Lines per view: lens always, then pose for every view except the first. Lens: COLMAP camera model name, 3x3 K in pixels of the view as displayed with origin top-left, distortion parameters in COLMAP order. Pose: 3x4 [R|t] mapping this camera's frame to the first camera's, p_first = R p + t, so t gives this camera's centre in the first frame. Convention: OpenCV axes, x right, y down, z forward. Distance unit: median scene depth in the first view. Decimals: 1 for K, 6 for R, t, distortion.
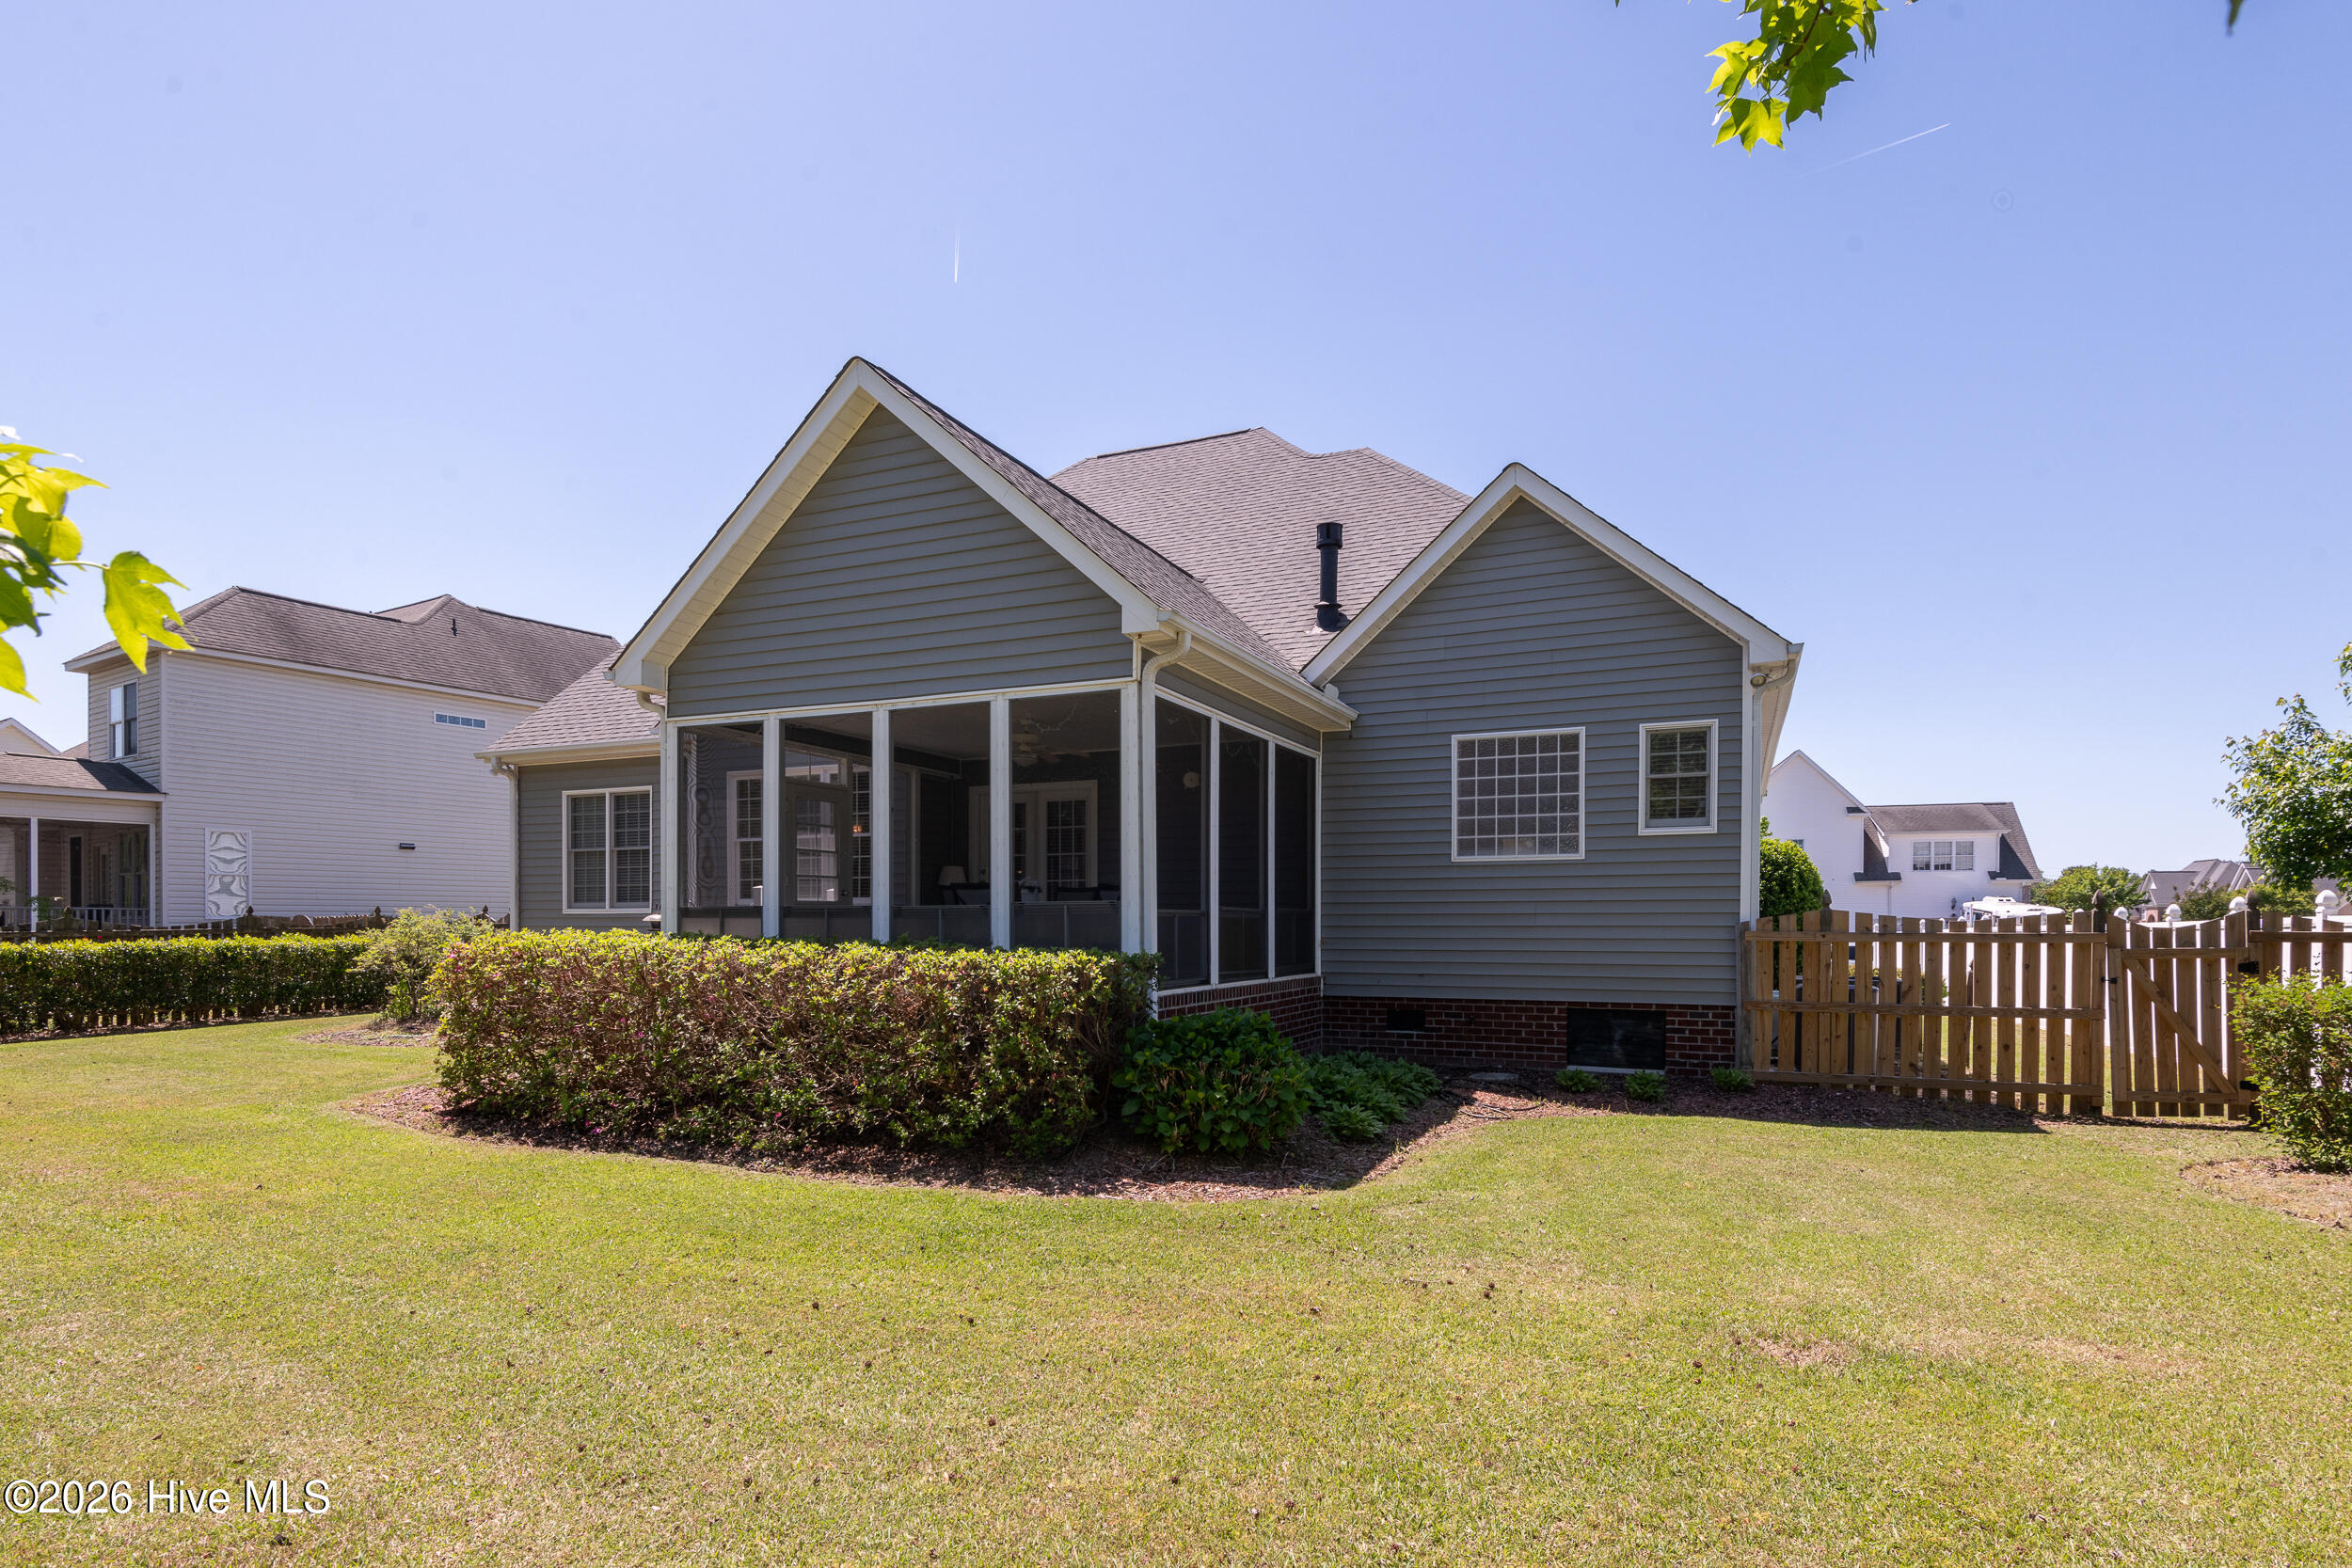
lens RADIAL K [[1225.7, 0, 1181.9], [0, 1225.7, 902.7], [0, 0, 1]] dist [0.027810, -0.000103]
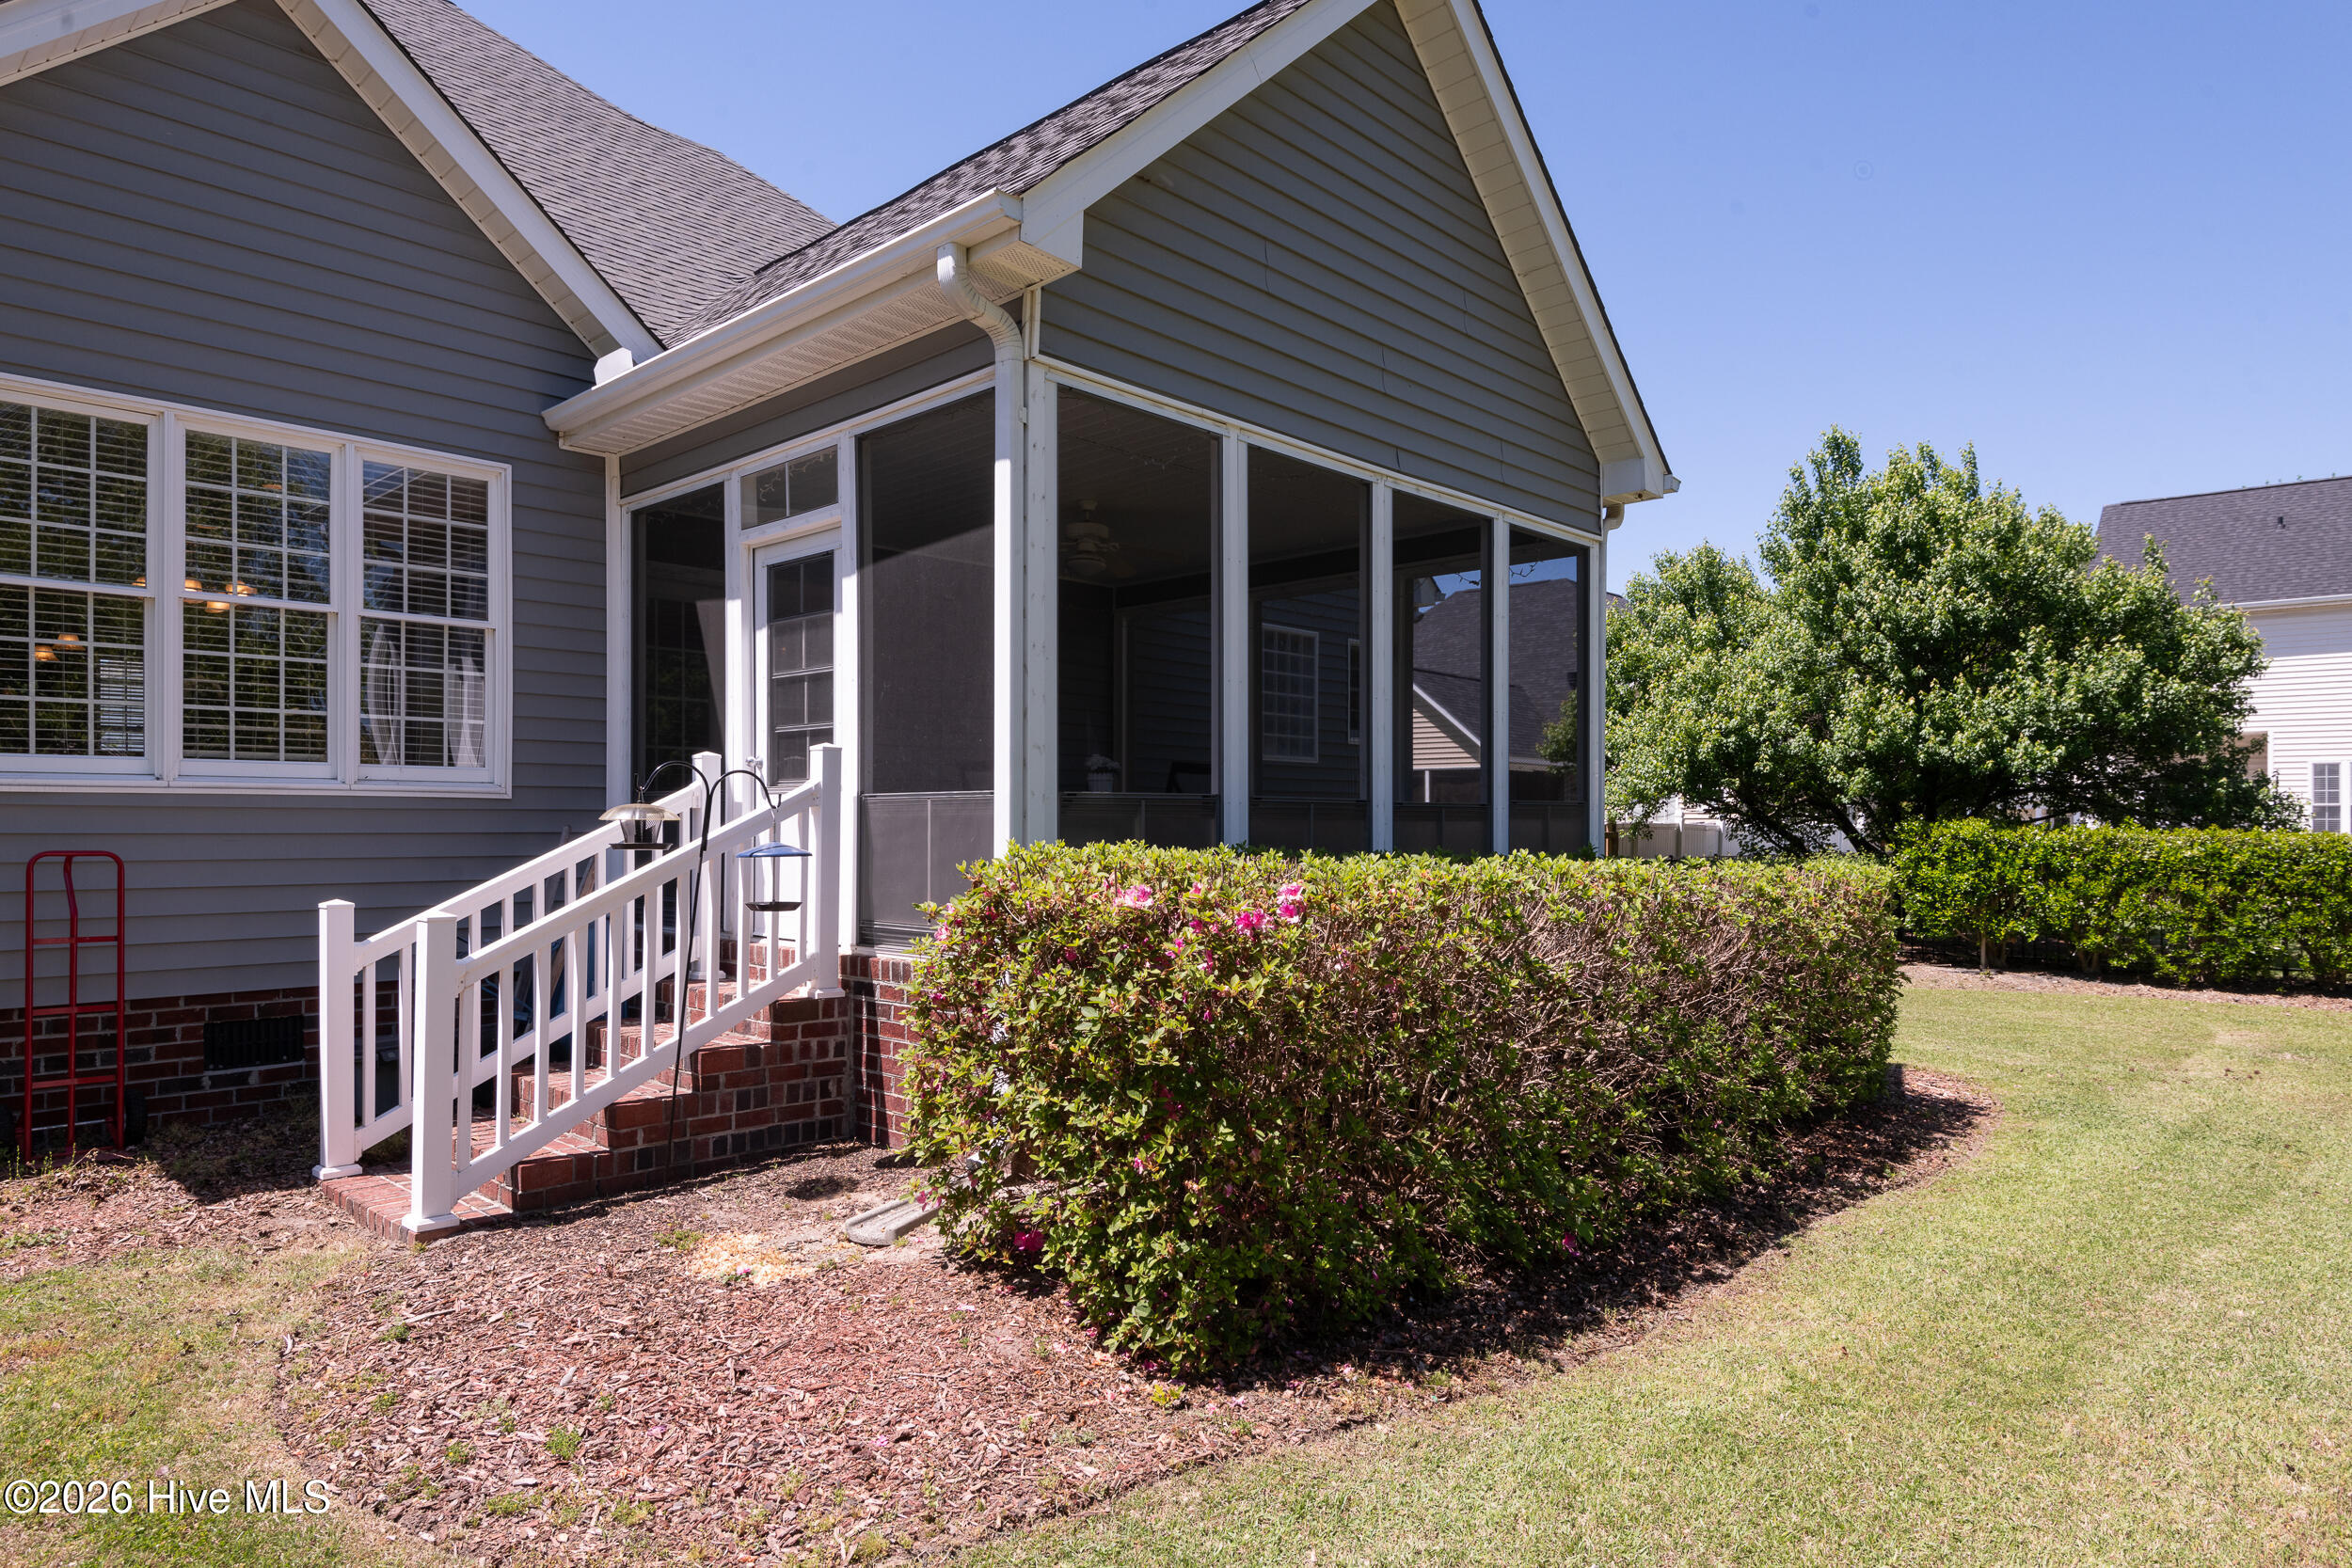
lens RADIAL K [[1393.3, 0, 1183.8], [0, 1393.3, 816.1], [0, 0, 1]] dist [0.006668, 0.001279]
pose [[0.325308, 0.005587, 0.945592, -0.863378], [-0.018626, 0.999826, 0.000501, 0.010857], [-0.945425, -0.017776, 0.325356, 0.794703]]
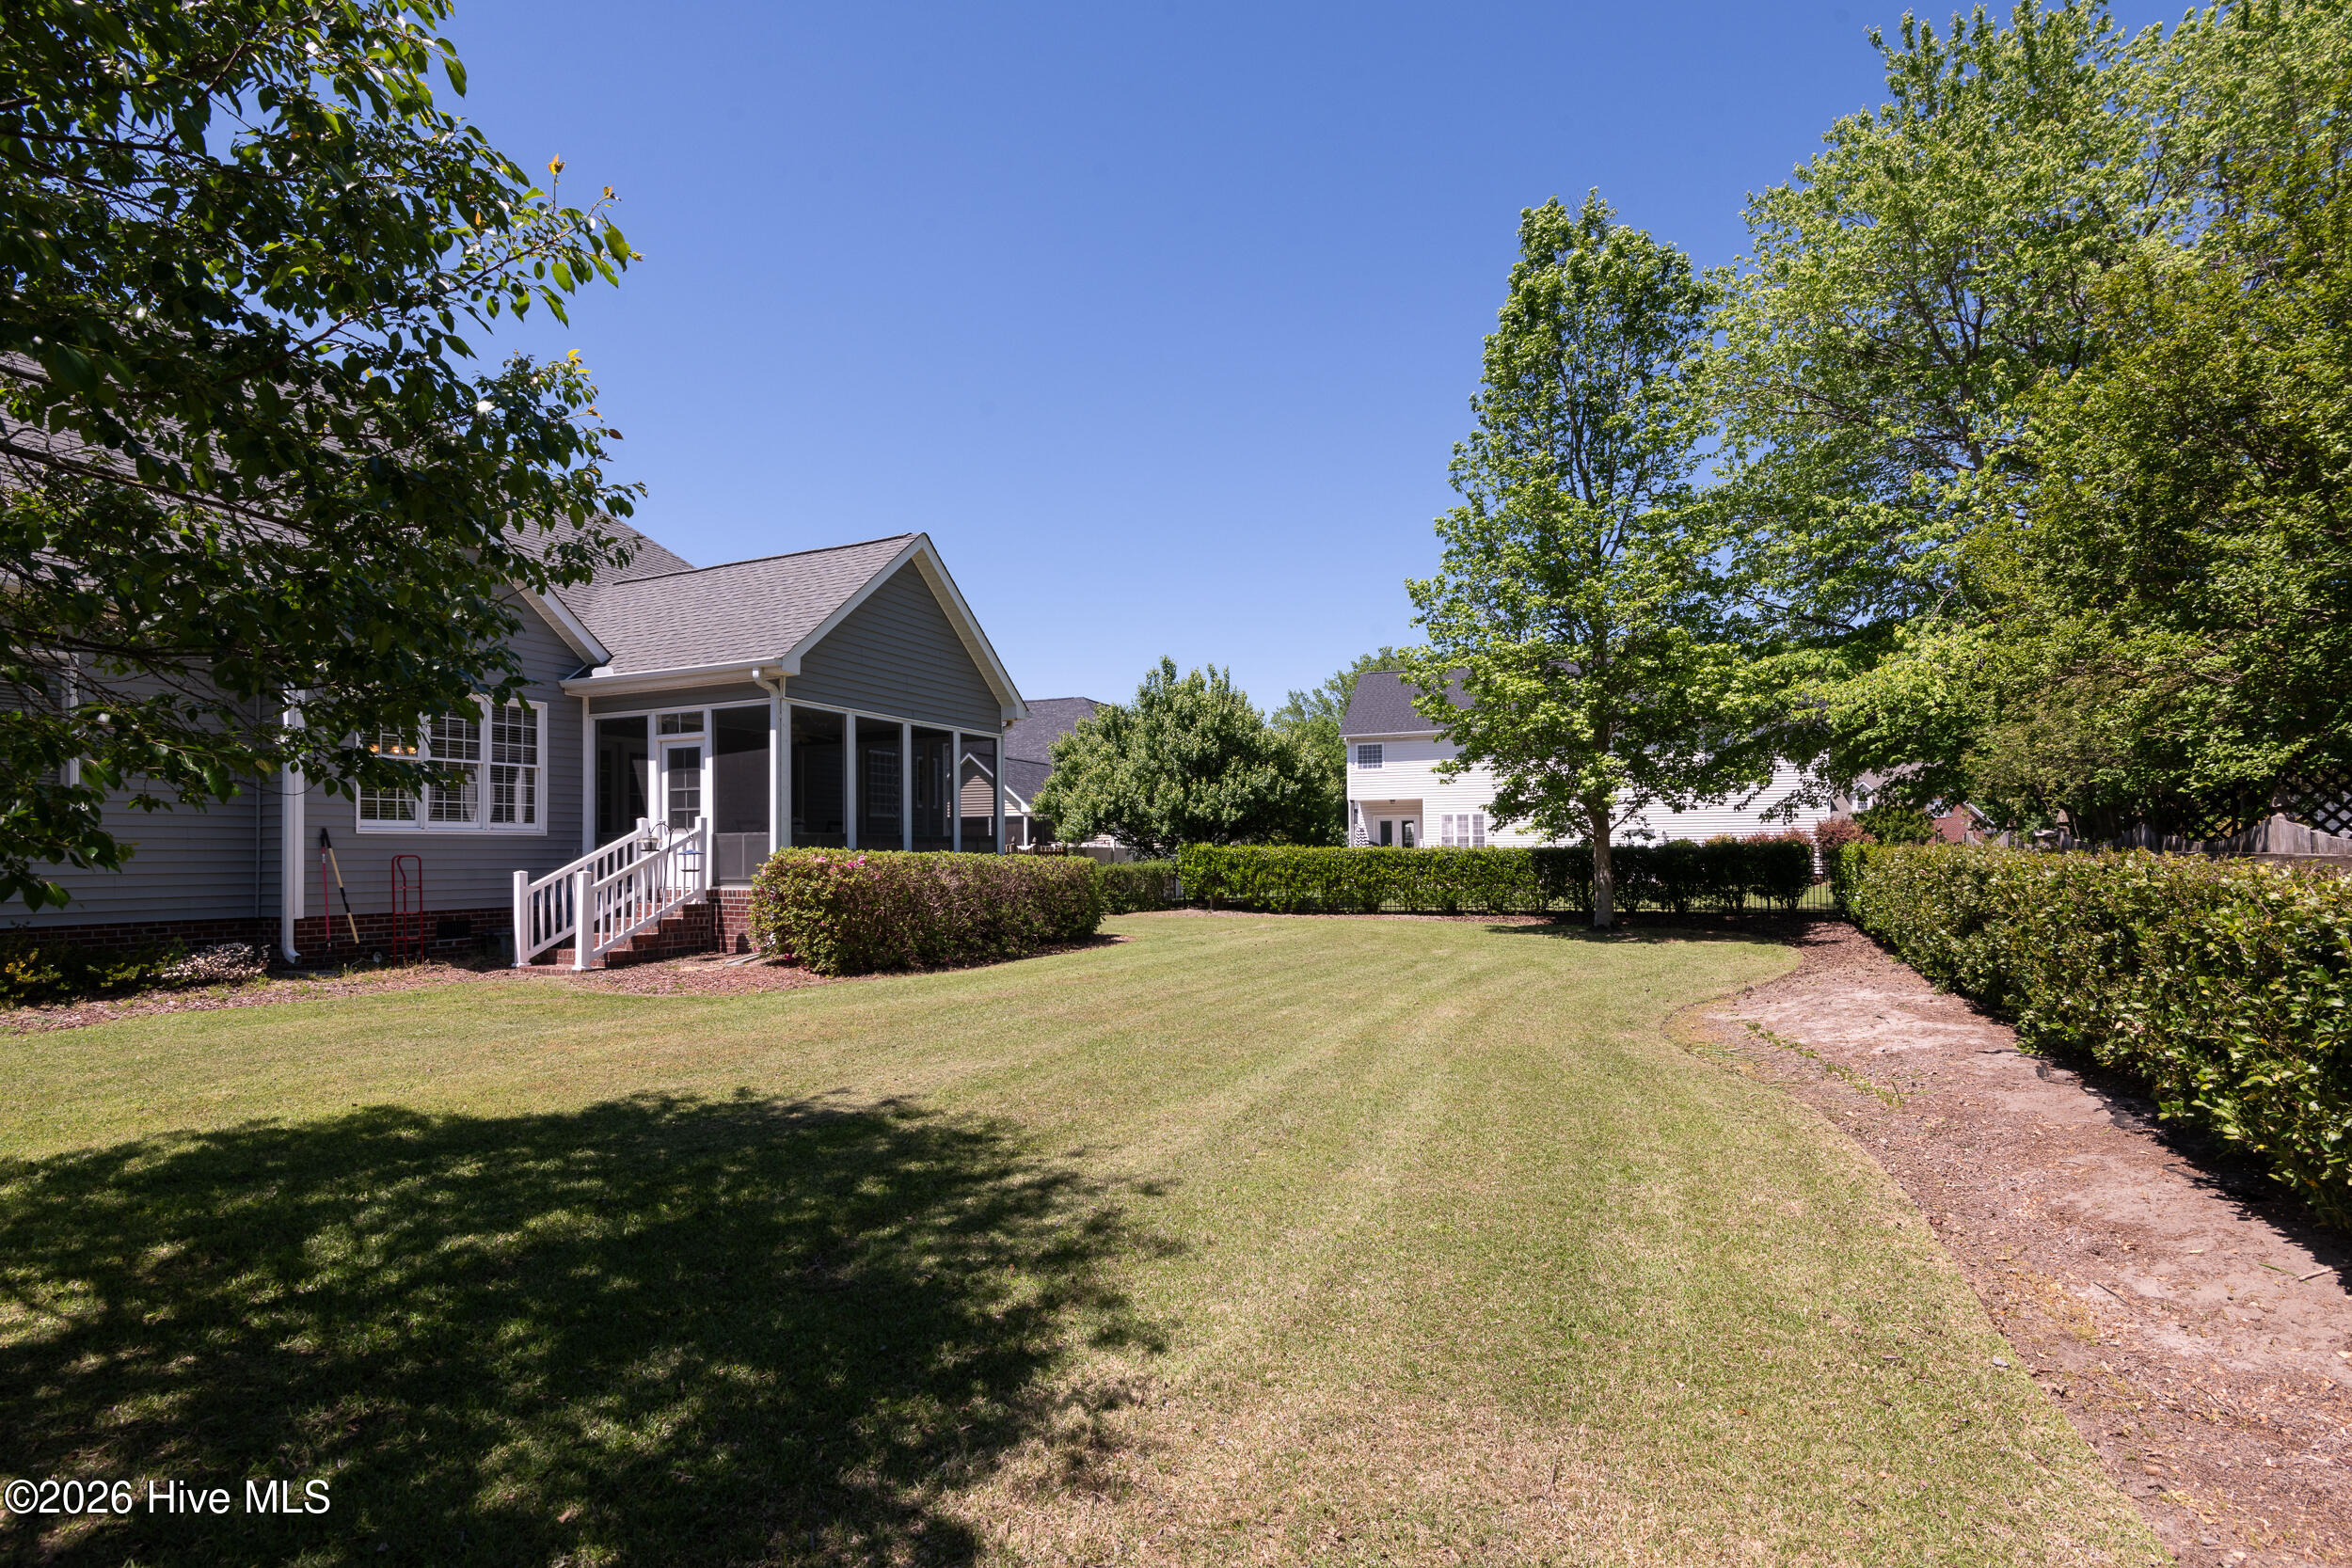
lens RADIAL K [[1107.7, 0, 1185.3], [0, 1107.7, 824.6], [0, 0, 1]] dist [0.036128, -0.024118]
pose [[0.020595, 0.026198, 0.999445, -1.660698], [-0.009682, 0.999615, -0.026003, 0.022456], [-0.999741, -0.009141, 0.020840, 0.525568]]
